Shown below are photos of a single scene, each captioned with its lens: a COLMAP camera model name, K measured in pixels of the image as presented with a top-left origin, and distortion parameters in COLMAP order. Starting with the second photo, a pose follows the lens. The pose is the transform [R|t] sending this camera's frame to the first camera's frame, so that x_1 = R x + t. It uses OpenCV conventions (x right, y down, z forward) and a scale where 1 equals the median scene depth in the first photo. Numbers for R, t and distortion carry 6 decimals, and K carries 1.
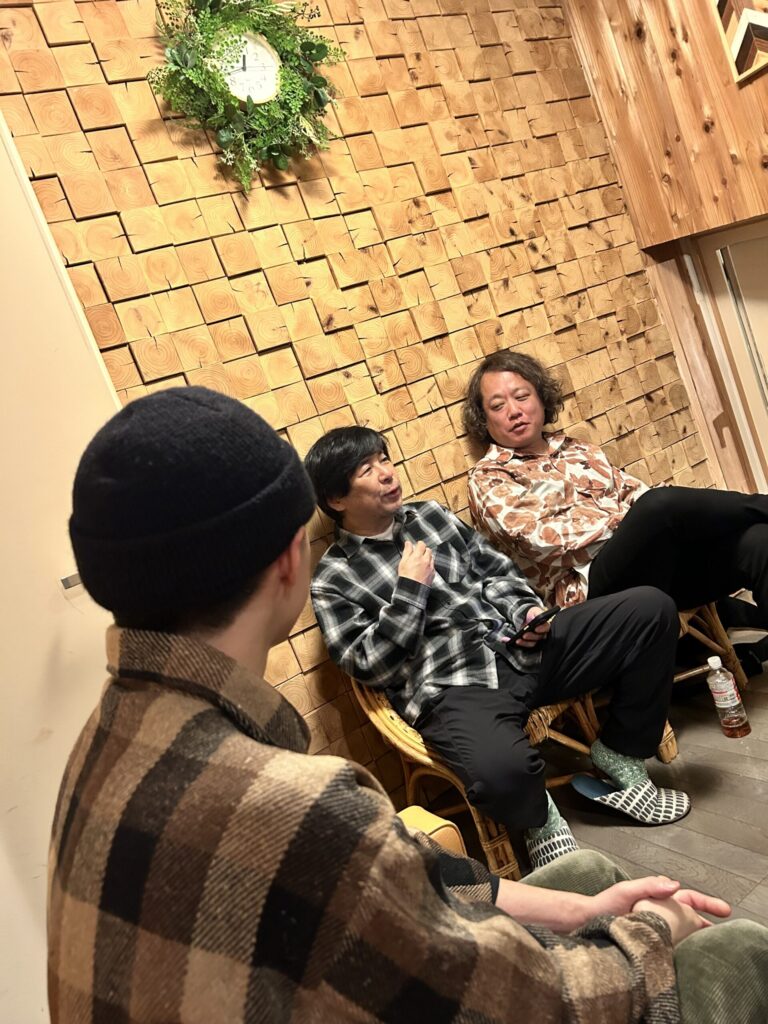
lens RADIAL K [[769.4, 0, 386.6], [0, 769.4, 513.9], [0, 0, 1]] dist [0.000645, -0.007295]
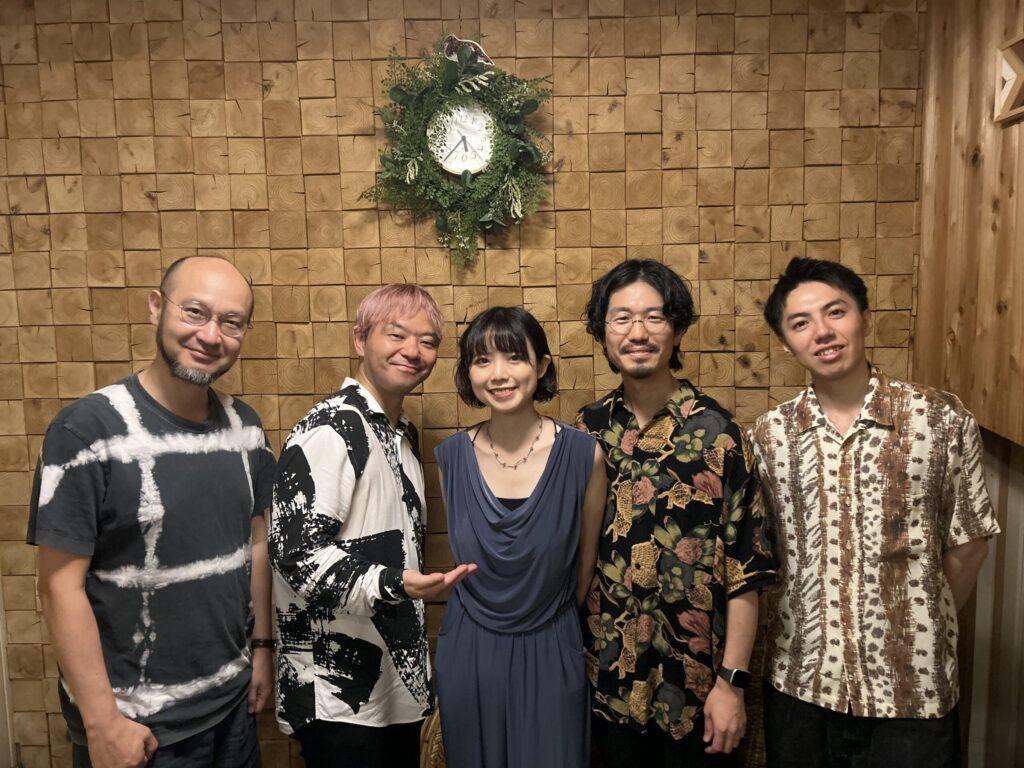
lens RADIAL K [[773.7, 0, 511.8], [0, 773.7, 385.0], [0, 0, 1]] dist [0.015095, 0.001184]
pose [[0.822577, 0.378523, -0.424367, 0.364603], [-0.343082, 0.925493, 0.160494, -0.377941], [0.453499, 0.013574, 0.891153, 0.077902]]
